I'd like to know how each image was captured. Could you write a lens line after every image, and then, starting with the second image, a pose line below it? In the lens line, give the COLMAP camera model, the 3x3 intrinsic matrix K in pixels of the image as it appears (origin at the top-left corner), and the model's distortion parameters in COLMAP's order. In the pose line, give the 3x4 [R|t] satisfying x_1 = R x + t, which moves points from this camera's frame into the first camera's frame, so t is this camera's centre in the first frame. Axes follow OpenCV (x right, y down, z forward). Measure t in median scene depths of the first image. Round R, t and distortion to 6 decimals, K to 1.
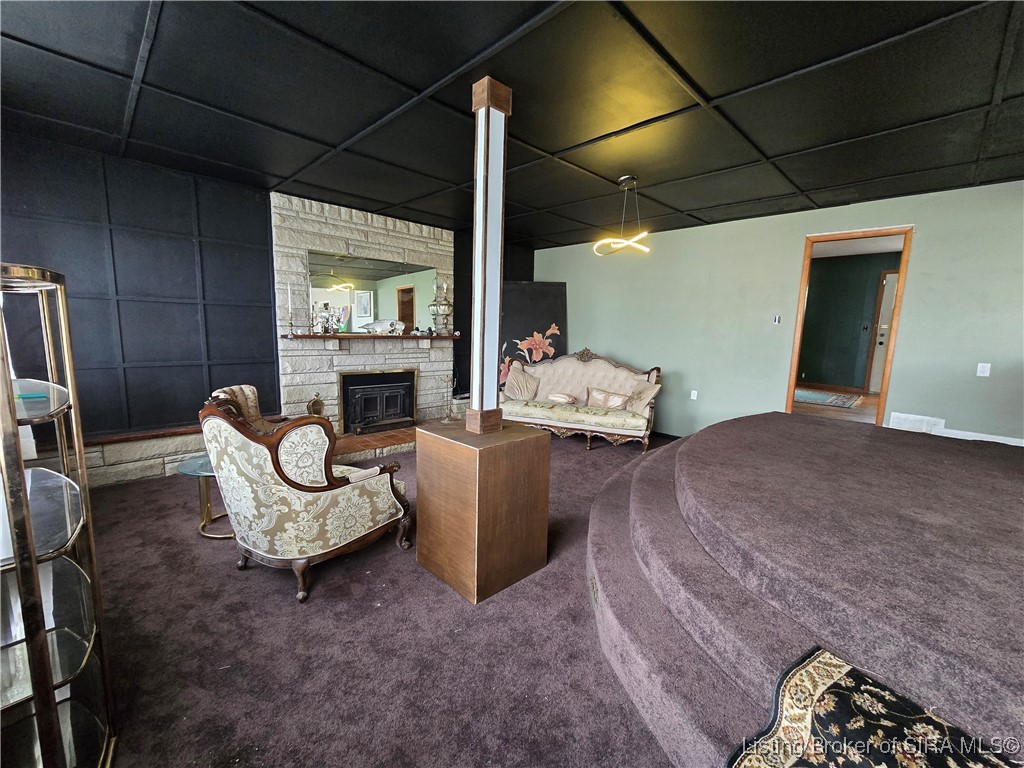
lens RADIAL K [[423.0, 0, 512.0], [0, 423.0, 384.0], [0, 0, 1]] dist [0.000234, 0.001052]
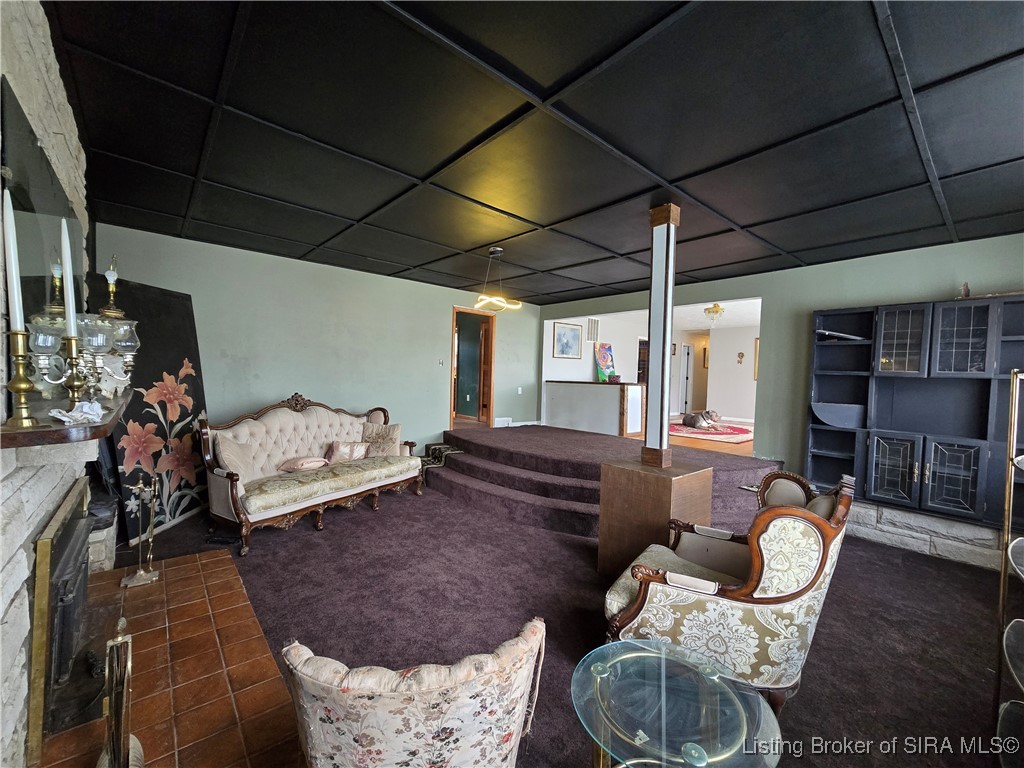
lens RADIAL K [[423.0, 0, 512.0], [0, 423.0, 384.0], [0, 0, 1]] dist [0.000234, 0.001052]
pose [[0.073399, -0.047332, 0.996179, -0.498484], [0.100561, 0.994134, 0.039825, -0.082456], [-0.992220, 0.097253, 0.077728, 0.480644]]
